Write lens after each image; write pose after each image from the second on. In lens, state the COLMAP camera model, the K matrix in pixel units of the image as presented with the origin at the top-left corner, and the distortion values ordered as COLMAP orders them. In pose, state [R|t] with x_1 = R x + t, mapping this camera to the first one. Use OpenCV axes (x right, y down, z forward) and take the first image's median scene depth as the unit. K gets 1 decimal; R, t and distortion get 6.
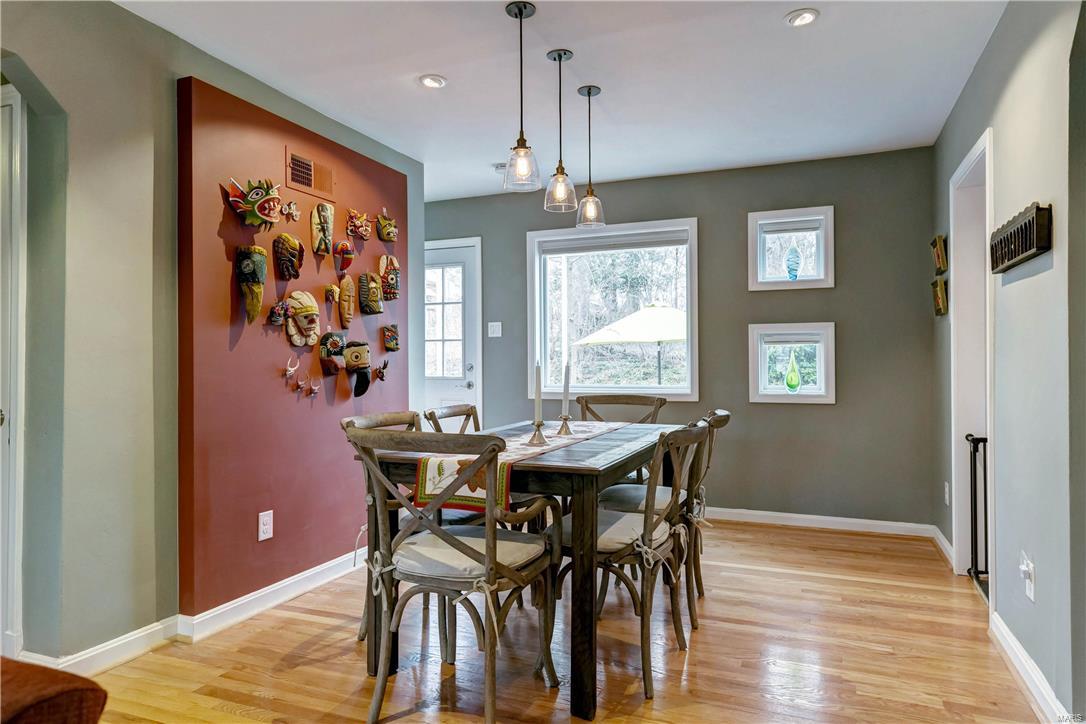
lens RADIAL K [[668.7, 0, 541.0], [0, 668.7, 357.4], [0, 0, 1]] dist [0.019761, 0.001180]
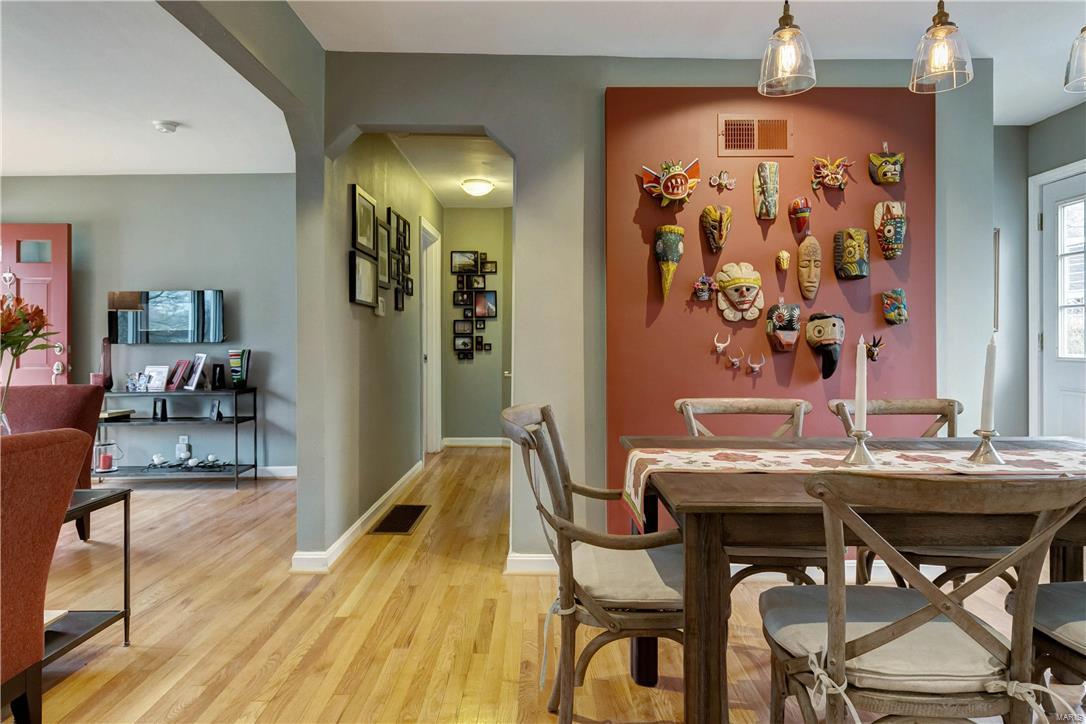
lens RADIAL K [[656.1, 0, 539.6], [0, 656.1, 339.7], [0, 0, 1]] dist [-0.000067, 0.000351]
pose [[0.379298, 0.005748, -0.925257, 0.384330], [0.007832, 0.999925, 0.009422, -0.001296], [0.925242, -0.010820, 0.379224, 0.386268]]
